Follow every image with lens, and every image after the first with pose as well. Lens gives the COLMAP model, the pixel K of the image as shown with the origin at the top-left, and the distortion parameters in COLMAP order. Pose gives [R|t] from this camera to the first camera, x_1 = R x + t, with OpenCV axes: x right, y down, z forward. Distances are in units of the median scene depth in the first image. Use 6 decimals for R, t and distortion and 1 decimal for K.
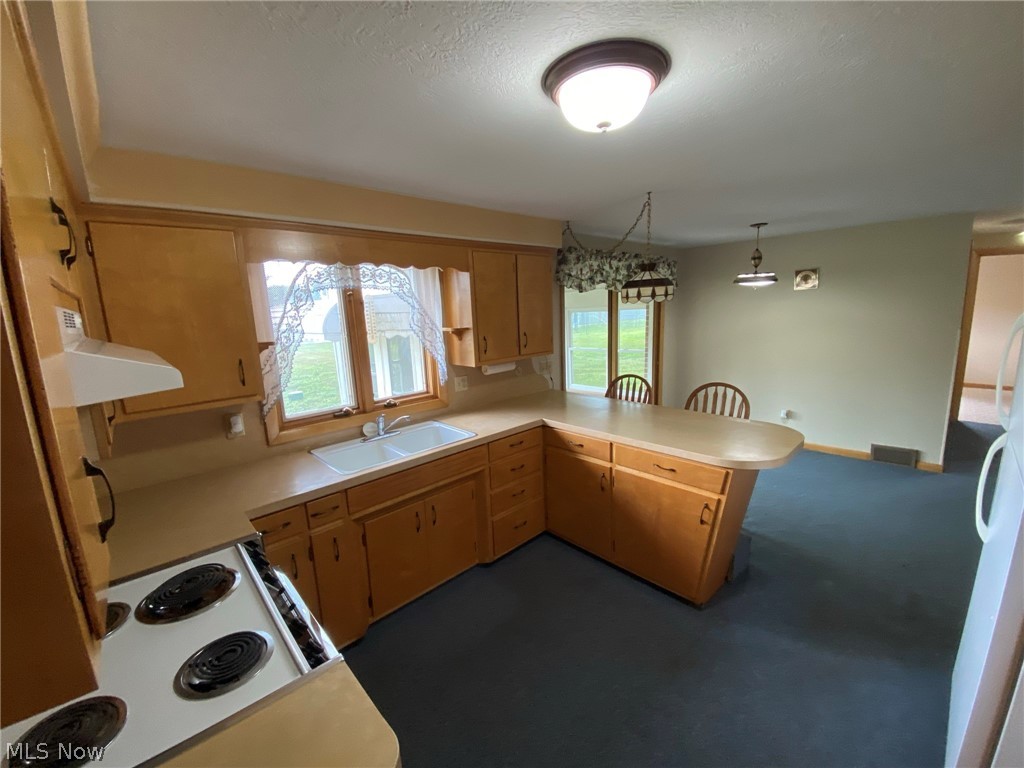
lens RADIAL K [[412.9, 0, 510.4], [0, 412.9, 384.4], [0, 0, 1]] dist [0.025389, -0.022267]
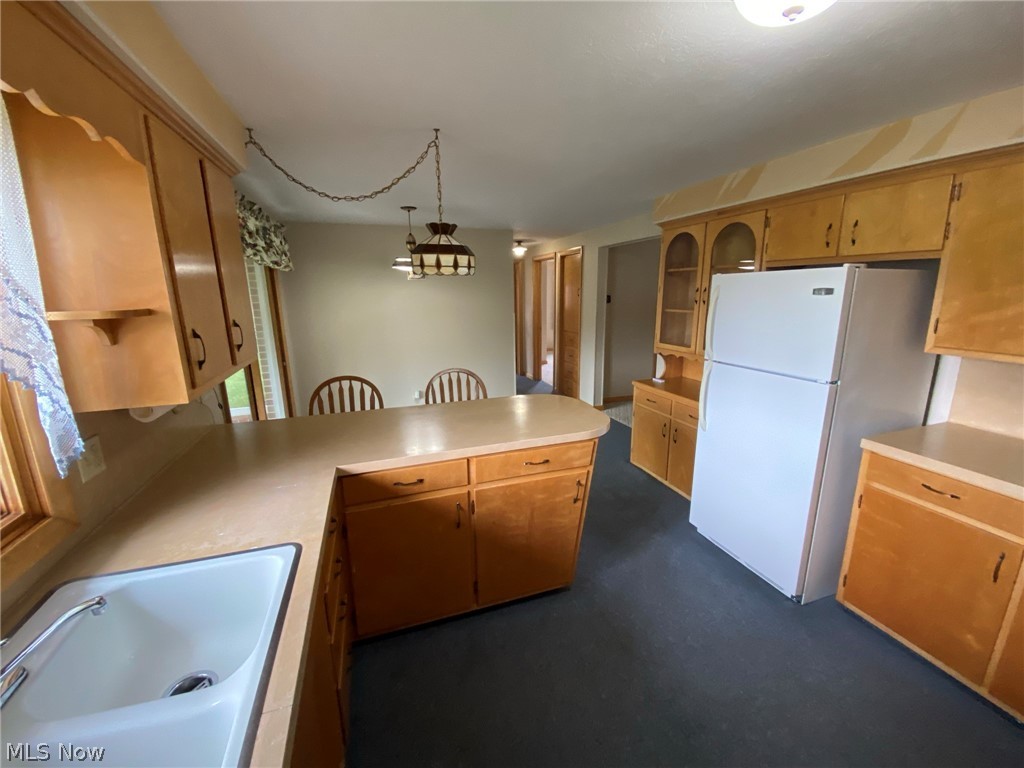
lens RADIAL K [[411.4, 0, 506.7], [0, 411.4, 381.2], [0, 0, 1]] dist [0.024377, -0.021978]
pose [[0.408236, -0.160845, 0.898594, -0.252022], [0.162819, 0.981401, 0.101697, -0.041812], [-0.898239, 0.104792, 0.426832, 0.406612]]
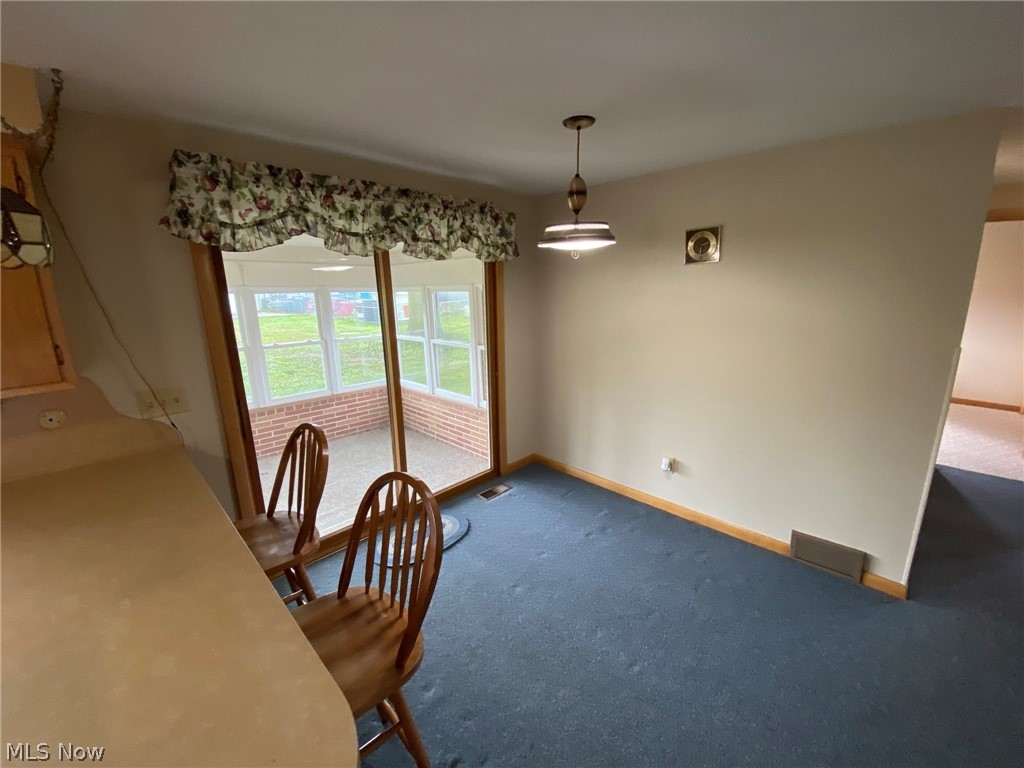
lens RADIAL K [[412.9, 0, 510.4], [0, 412.9, 384.4], [0, 0, 1]] dist [0.025389, -0.022267]
pose [[0.998832, 0.018860, 0.044485, 0.497228], [-0.021147, 0.998449, 0.051493, -0.099080], [-0.043445, -0.052374, 0.997682, 0.496927]]
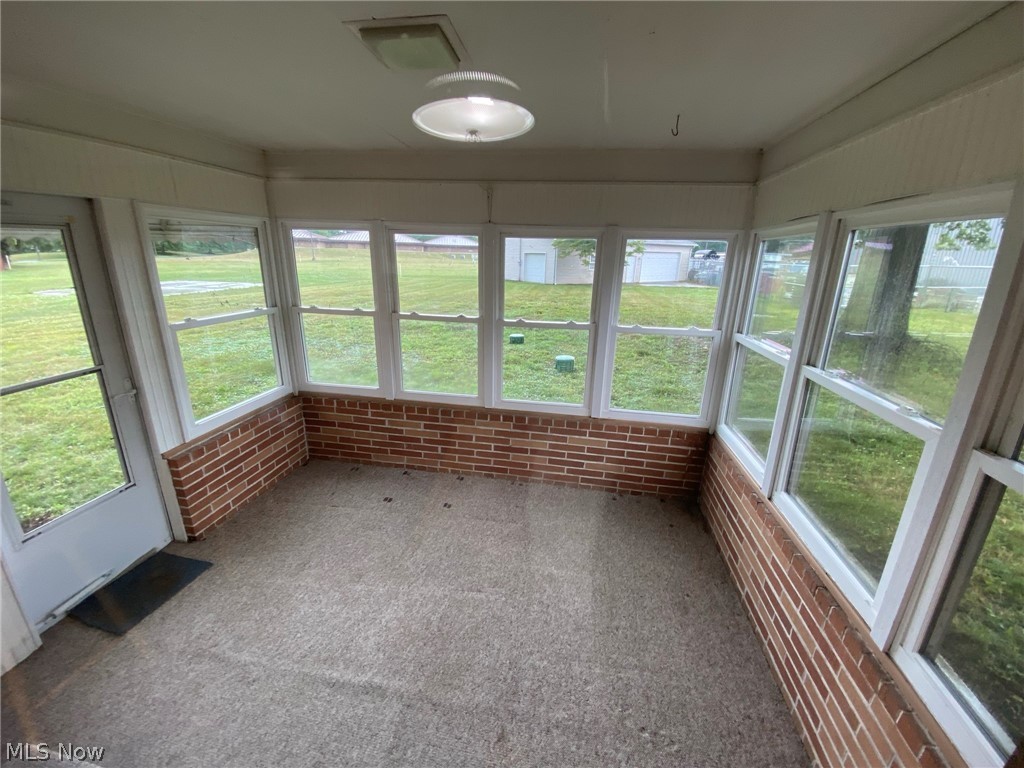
lens RADIAL K [[412.9, 0, 510.4], [0, 412.9, 384.4], [0, 0, 1]] dist [0.025389, -0.022267]
pose [[0.608799, 0.287283, -0.739481, 0.452919], [-0.191669, 0.957779, 0.214293, -0.195734], [0.769822, 0.011274, 0.638159, 1.330475]]
